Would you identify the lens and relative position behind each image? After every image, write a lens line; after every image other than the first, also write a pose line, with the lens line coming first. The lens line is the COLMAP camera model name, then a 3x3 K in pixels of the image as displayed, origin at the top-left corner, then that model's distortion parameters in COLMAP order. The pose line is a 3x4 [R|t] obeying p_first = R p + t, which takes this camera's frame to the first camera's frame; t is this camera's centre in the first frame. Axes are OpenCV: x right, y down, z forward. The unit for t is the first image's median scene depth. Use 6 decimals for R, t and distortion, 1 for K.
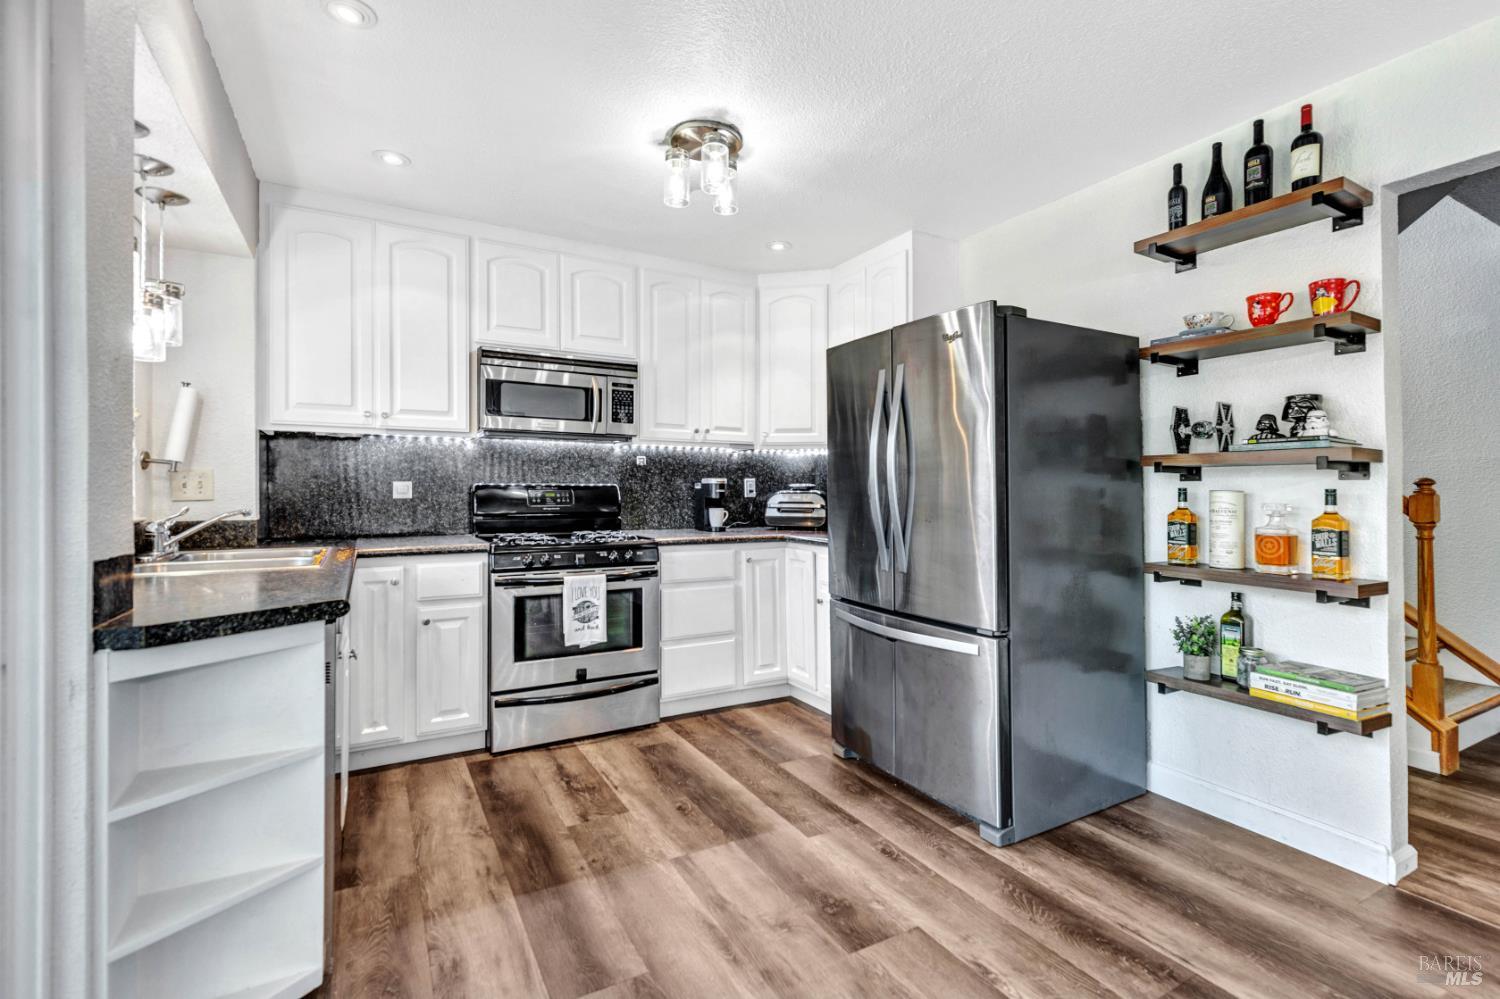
lens RADIAL K [[674.9, 0, 751.5], [0, 674.9, 489.7], [0, 0, 1]] dist [0.007197, -0.000050]
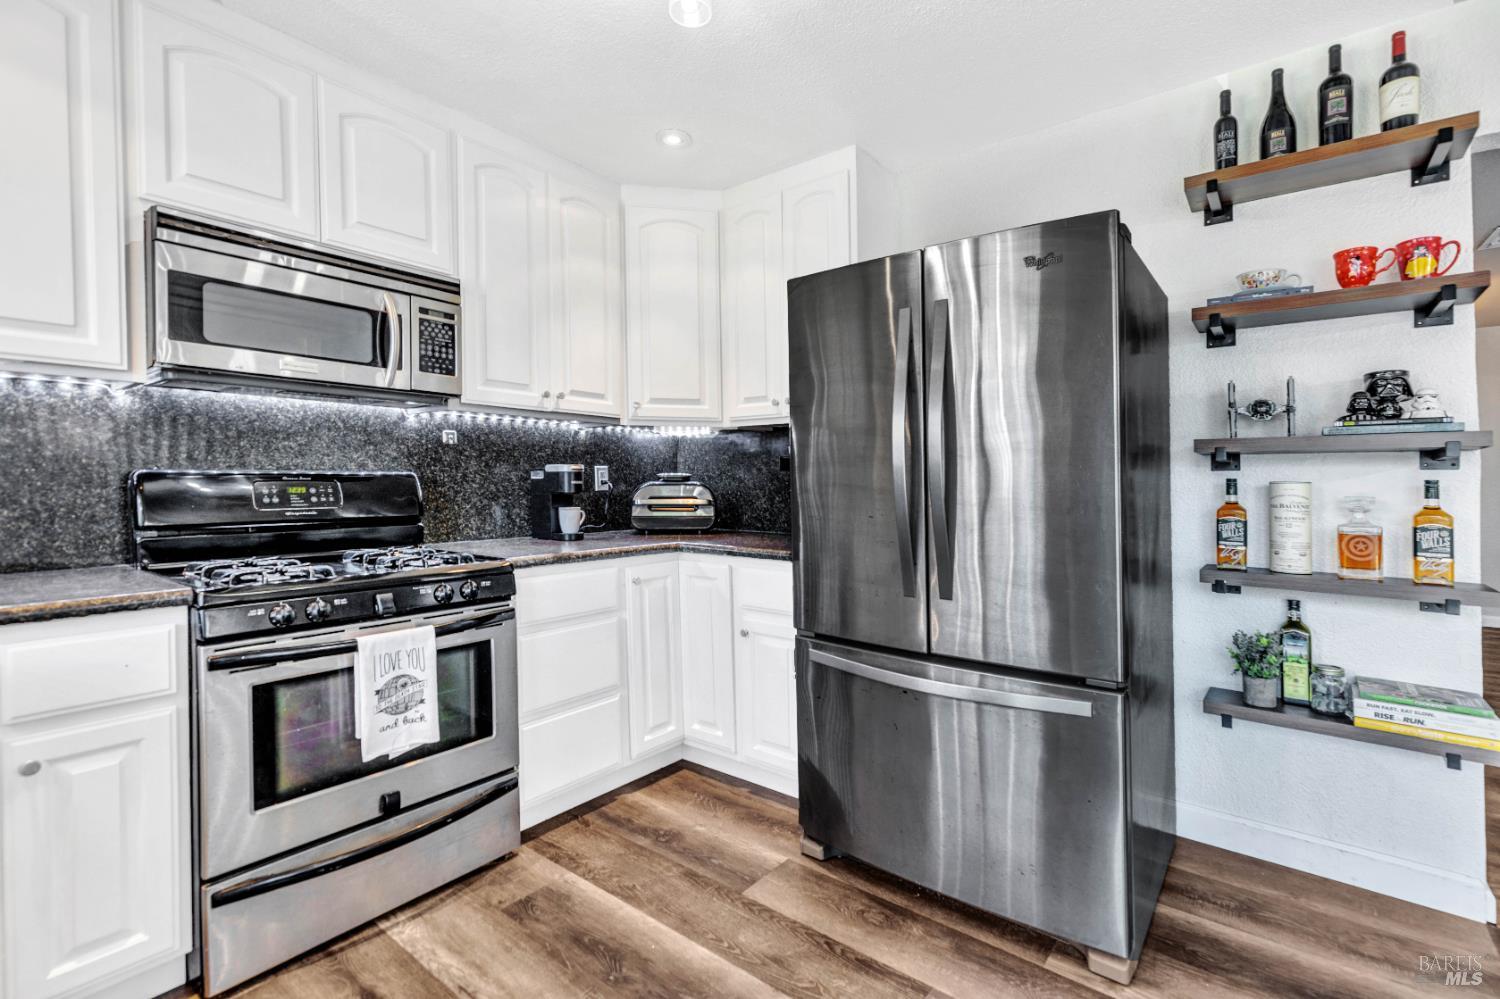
lens RADIAL K [[674.9, 0, 751.5], [0, 674.9, 489.7], [0, 0, 1]] dist [0.007197, -0.000050]
pose [[0.922773, -0.006986, 0.385281, -0.193573], [0.000813, 0.999869, 0.016182, -0.002202], [-0.385344, -0.014619, 0.922657, 0.363483]]
